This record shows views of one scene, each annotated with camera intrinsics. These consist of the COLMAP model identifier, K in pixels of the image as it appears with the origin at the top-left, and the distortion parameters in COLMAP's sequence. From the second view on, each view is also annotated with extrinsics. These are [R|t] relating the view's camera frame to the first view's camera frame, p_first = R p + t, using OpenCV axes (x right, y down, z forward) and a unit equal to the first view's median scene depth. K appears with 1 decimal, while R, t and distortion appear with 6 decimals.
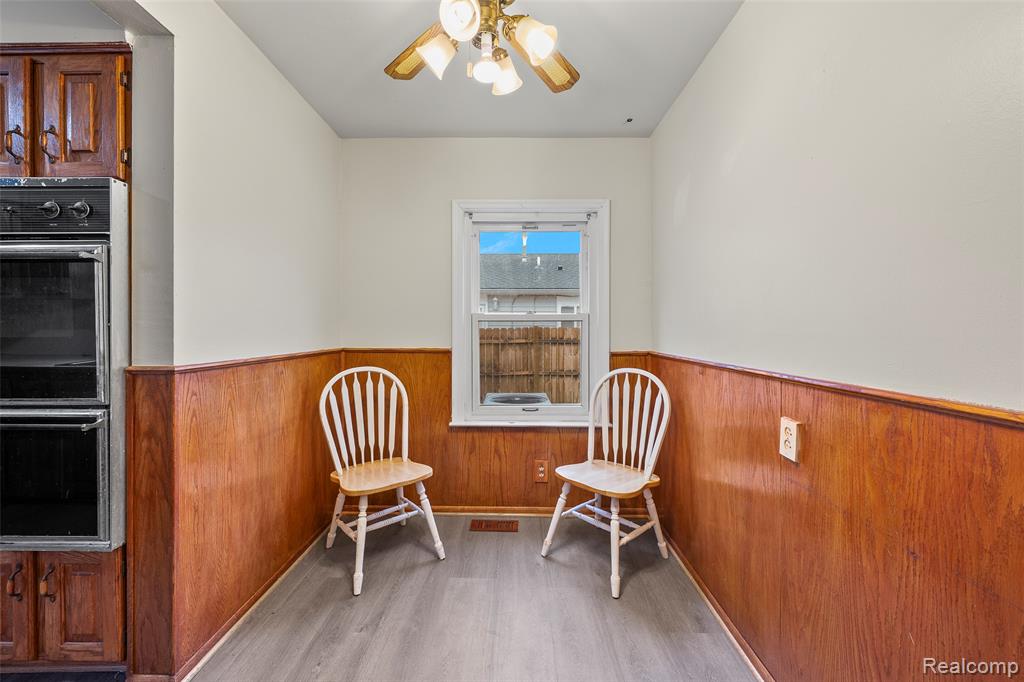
lens RADIAL K [[419.4, 0, 522.5], [0, 419.4, 330.5], [0, 0, 1]] dist [-0.008731, -0.000262]
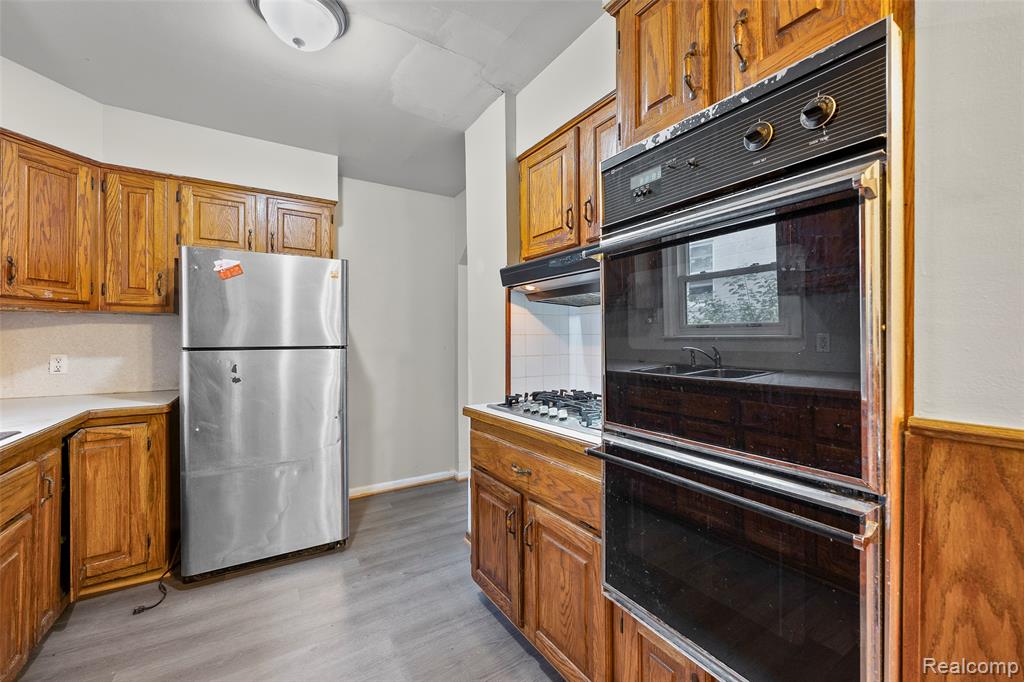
lens RADIAL K [[411.2, 0, 511.4], [0, 411.2, 339.5], [0, 0, 1]] dist [-0.002005, -0.000257]
pose [[0.517183, -0.003259, -0.855869, -0.813669], [0.001477, 0.999995, -0.002915, -0.000072], [0.855874, 0.000244, 0.517185, 0.392439]]
